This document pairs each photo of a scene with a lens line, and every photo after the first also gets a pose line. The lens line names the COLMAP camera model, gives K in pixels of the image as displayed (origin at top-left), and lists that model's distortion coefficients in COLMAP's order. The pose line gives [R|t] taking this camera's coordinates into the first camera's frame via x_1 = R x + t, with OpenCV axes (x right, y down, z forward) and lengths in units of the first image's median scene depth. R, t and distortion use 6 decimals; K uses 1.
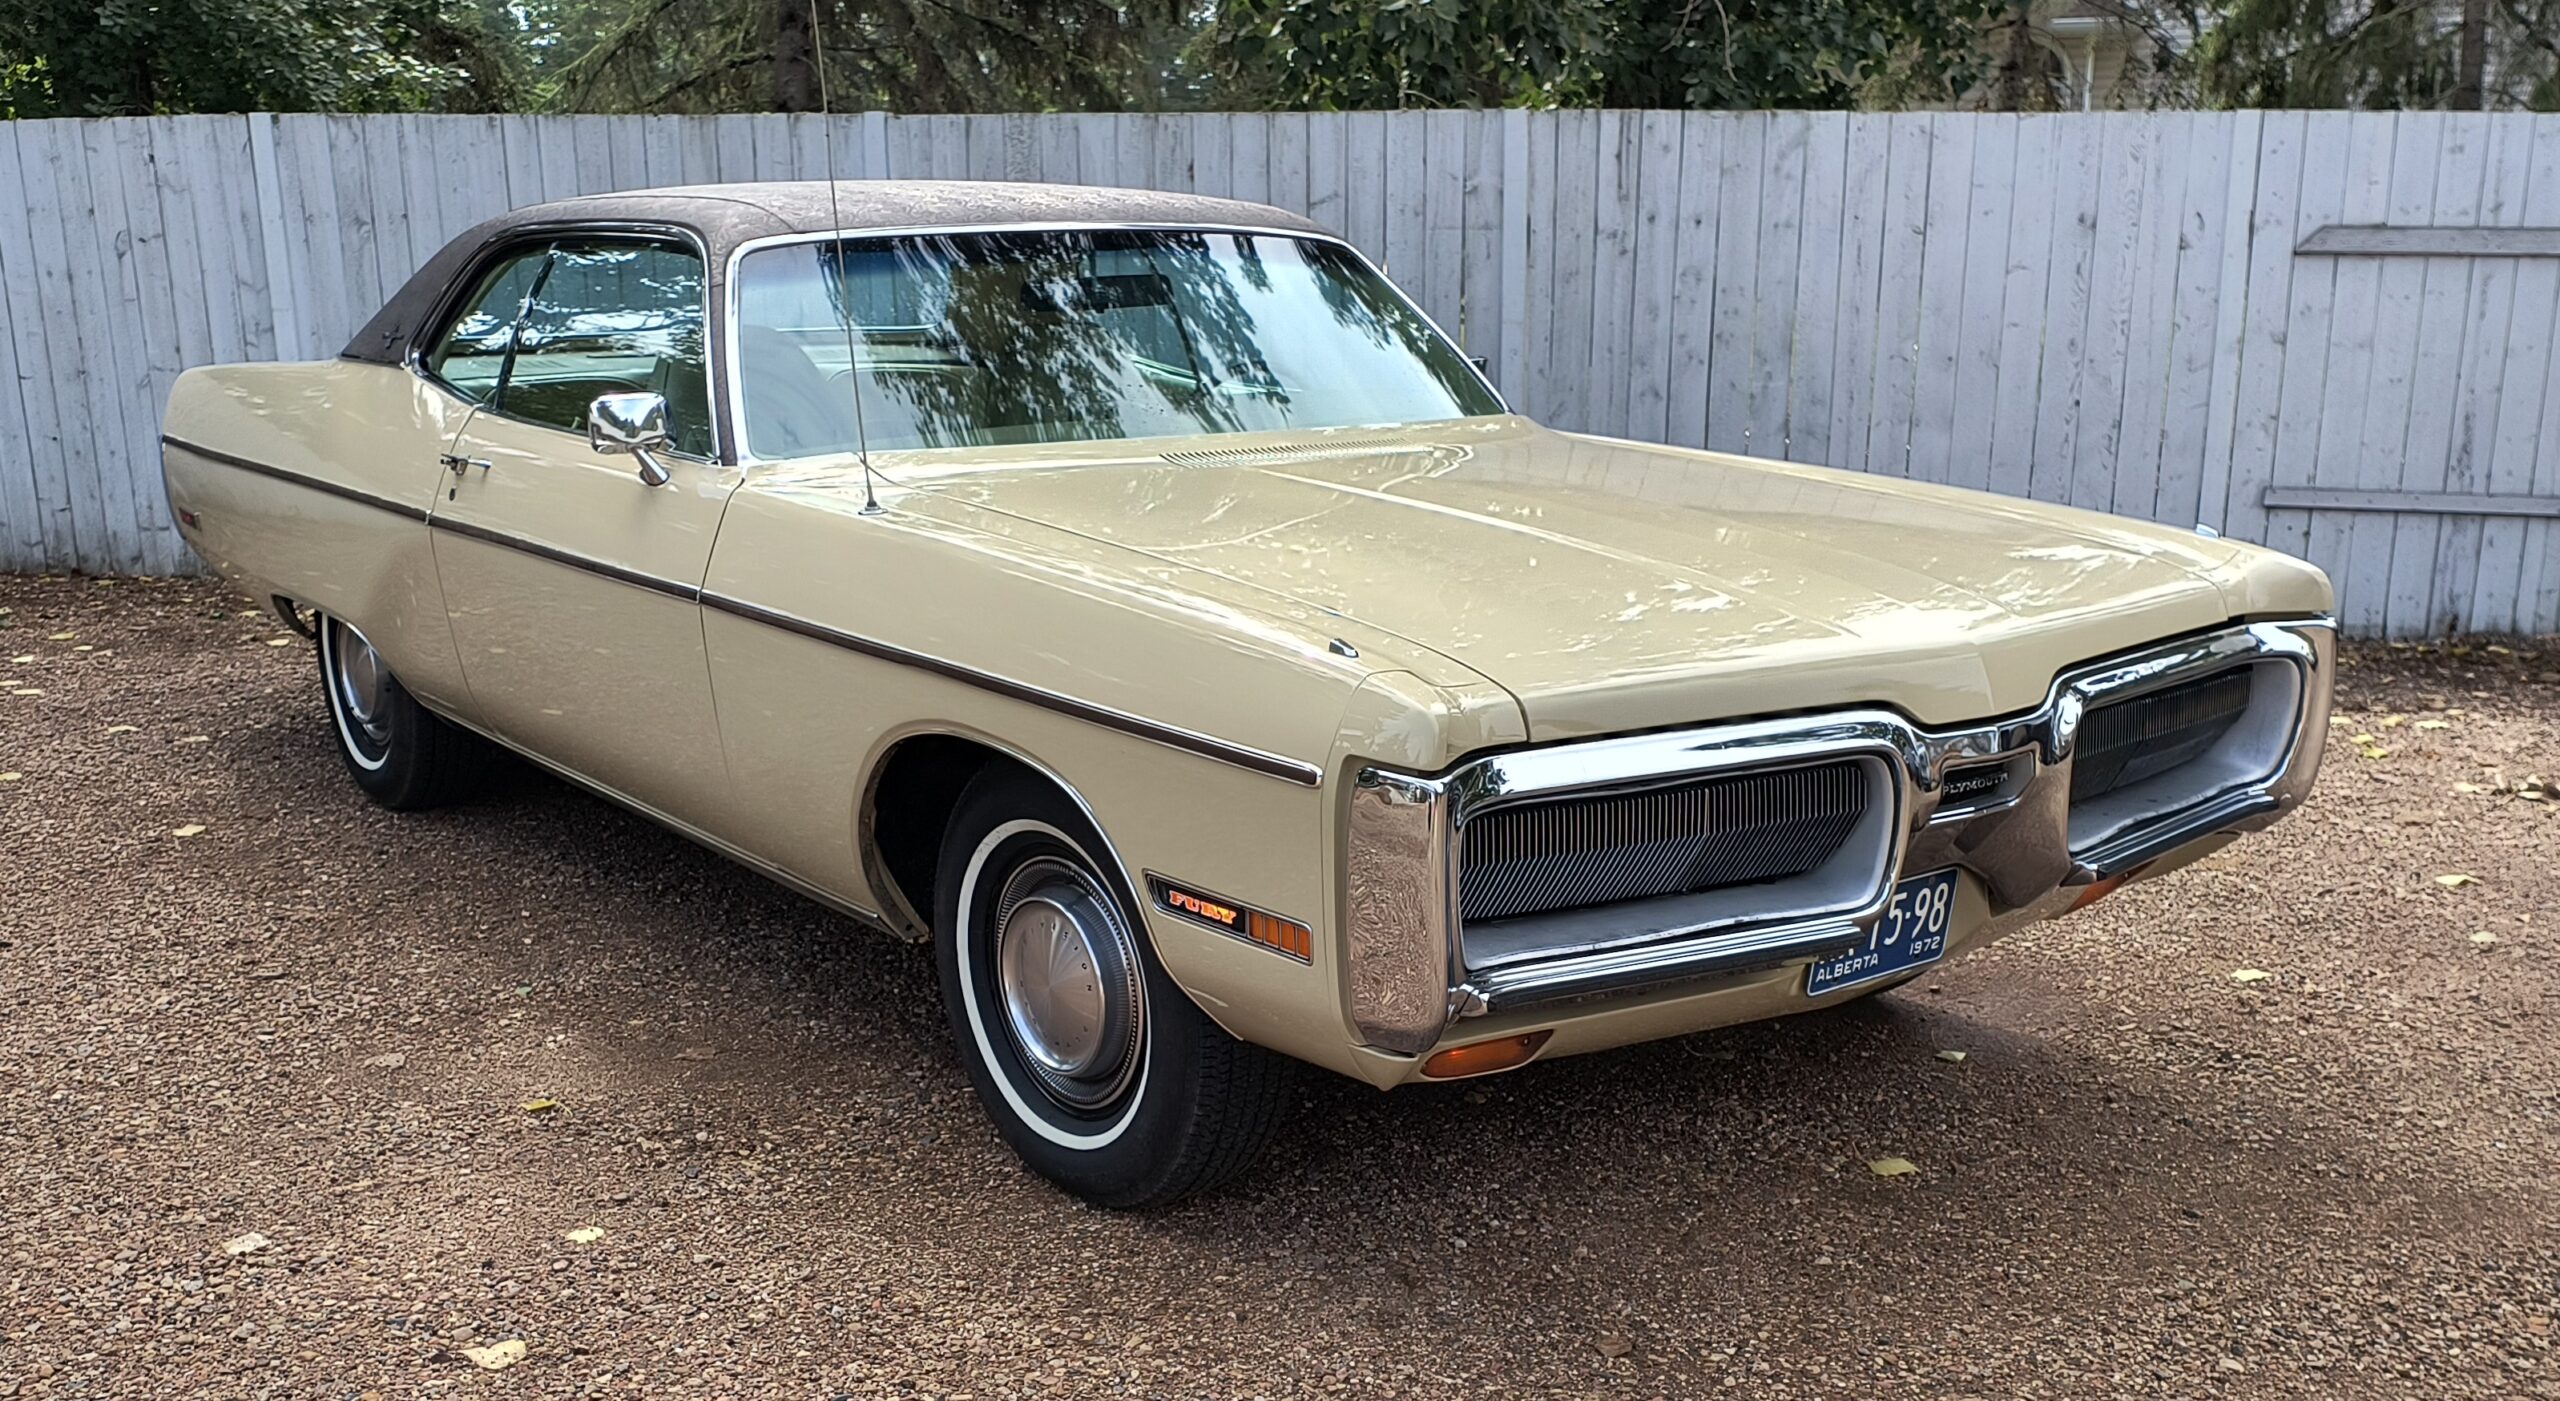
lens RADIAL K [[2257.7, 0, 1348.9], [0, 2257.7, 704.1], [0, 0, 1]] dist [0.012073, -0.087035]
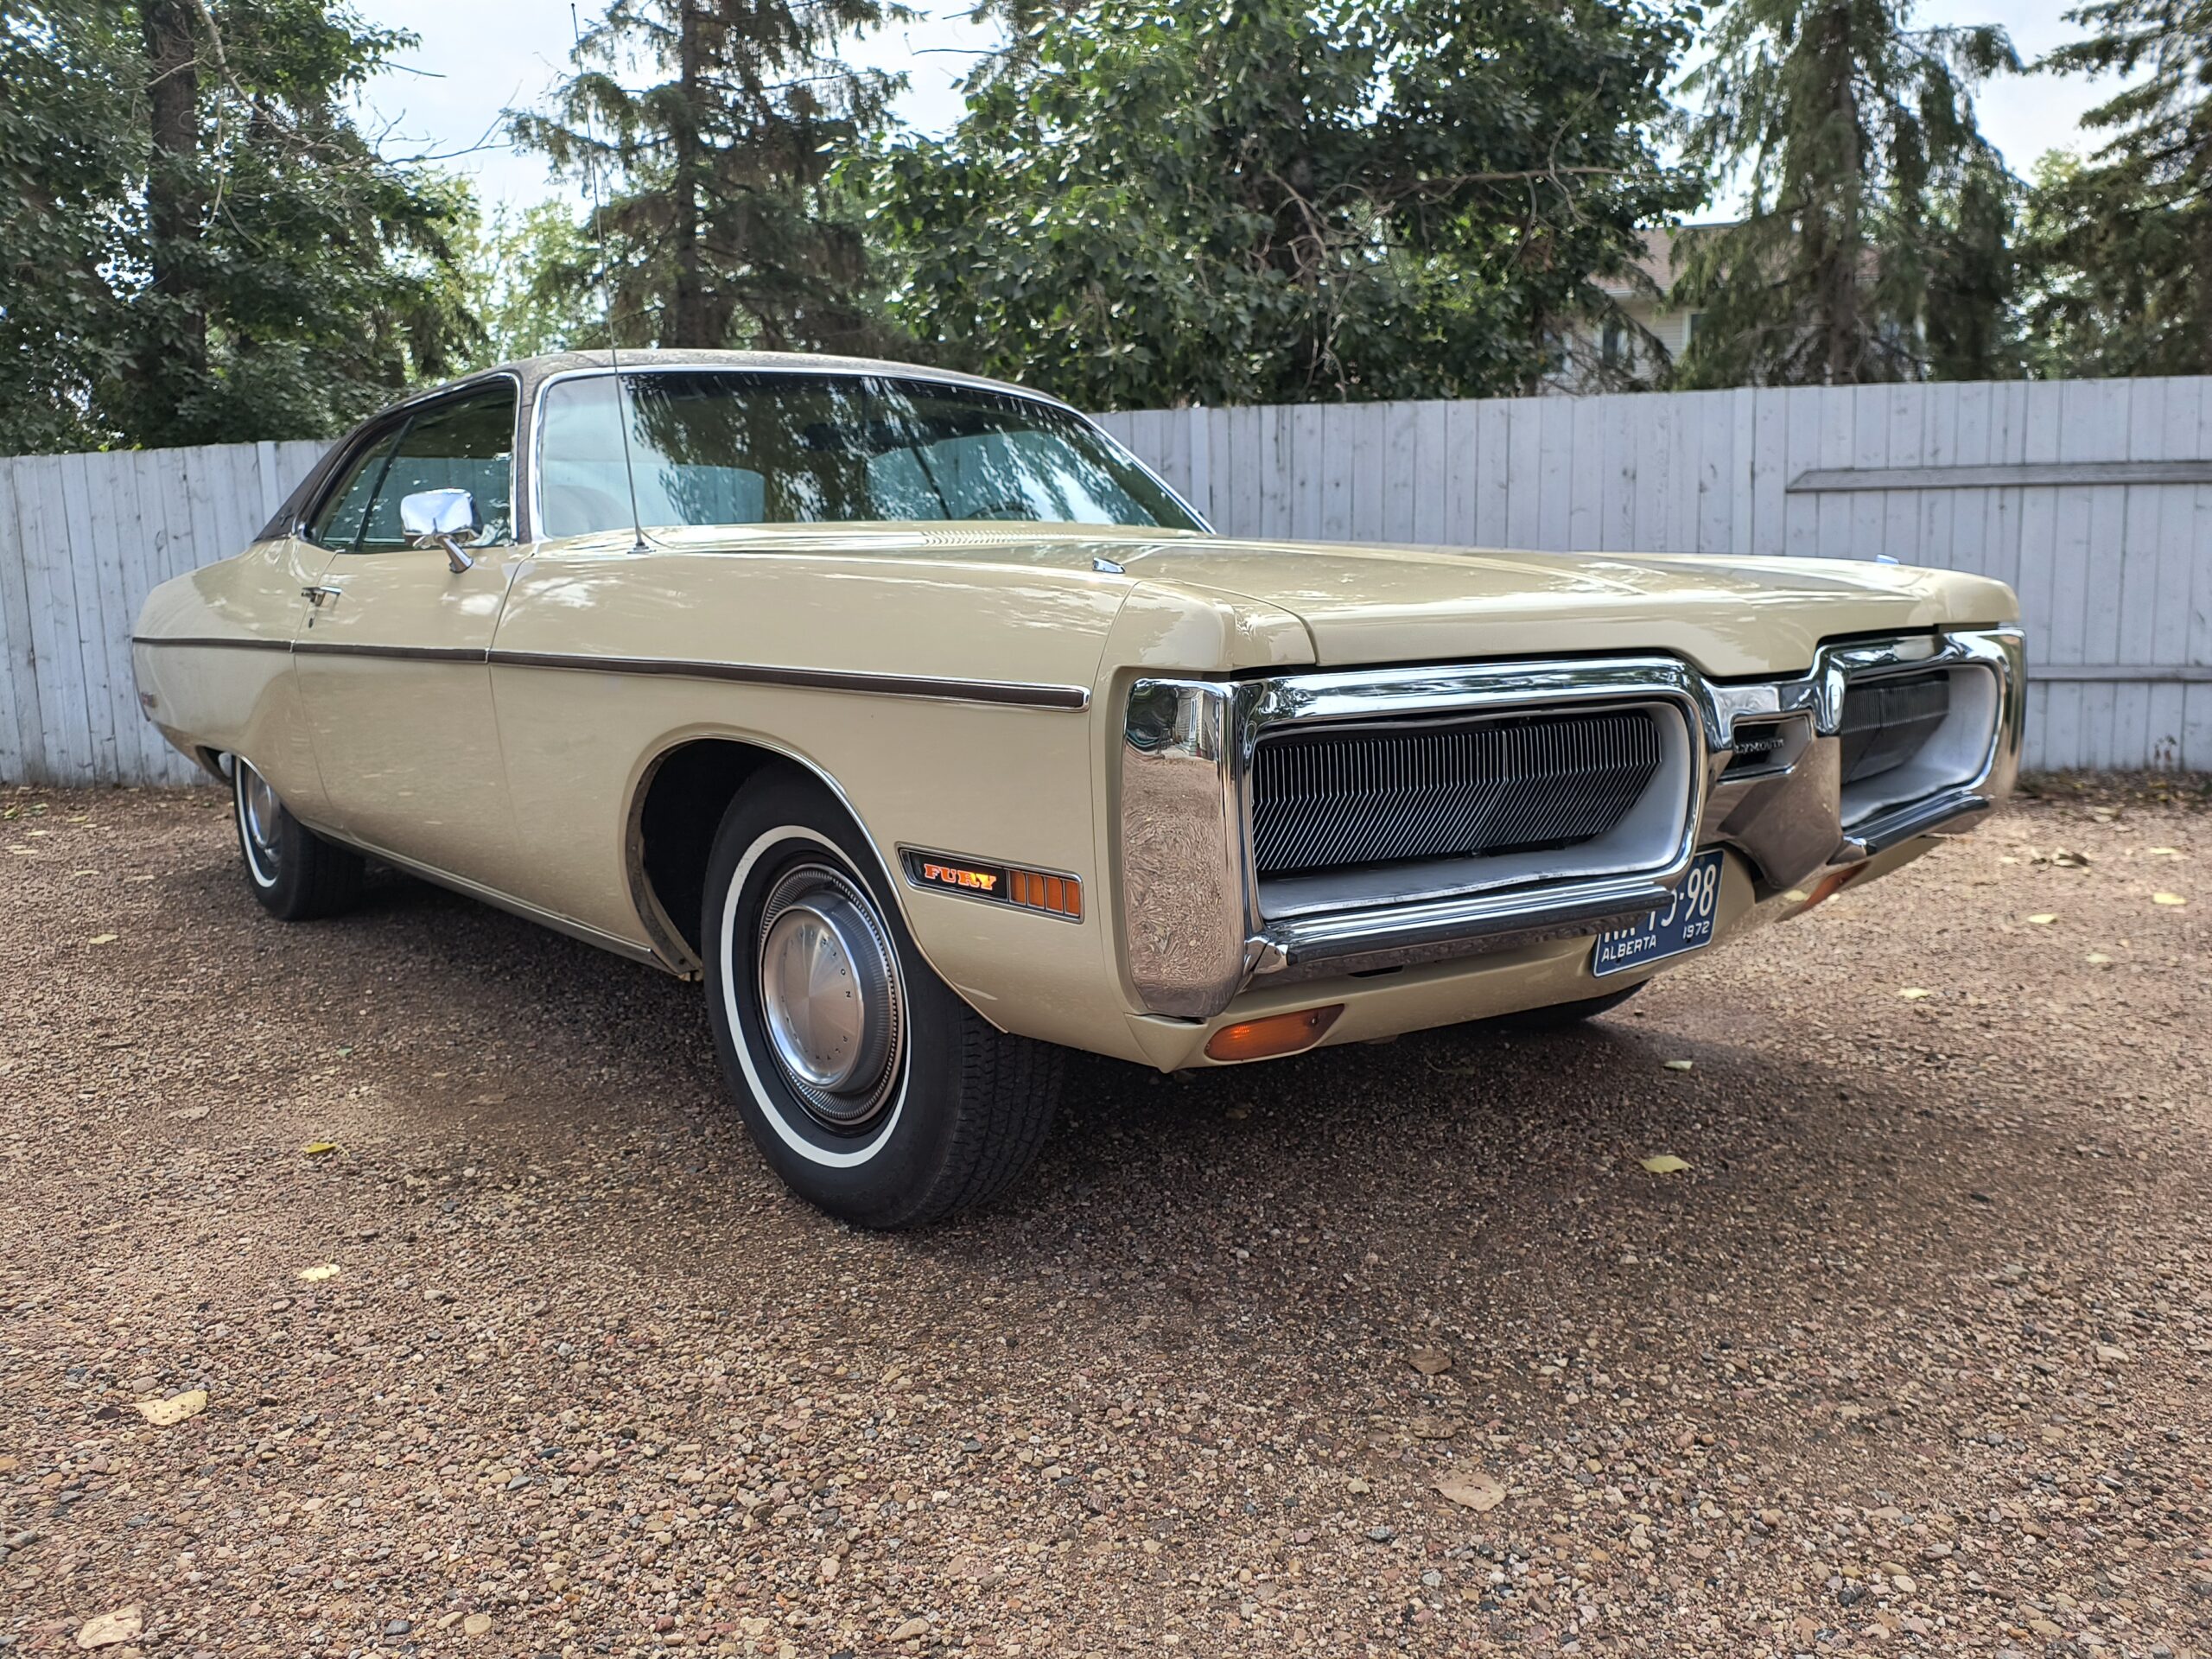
lens RADIAL K [[1554.4, 0, 1103.6], [0, 1554.4, 722.8], [0, 0, 1]] dist [-0.001960, -0.041589]
pose [[0.999496, -0.025922, 0.018319, -0.014649], [0.027857, 0.993002, -0.114769, 0.089604], [-0.015216, 0.115221, 0.993223, 0.325209]]
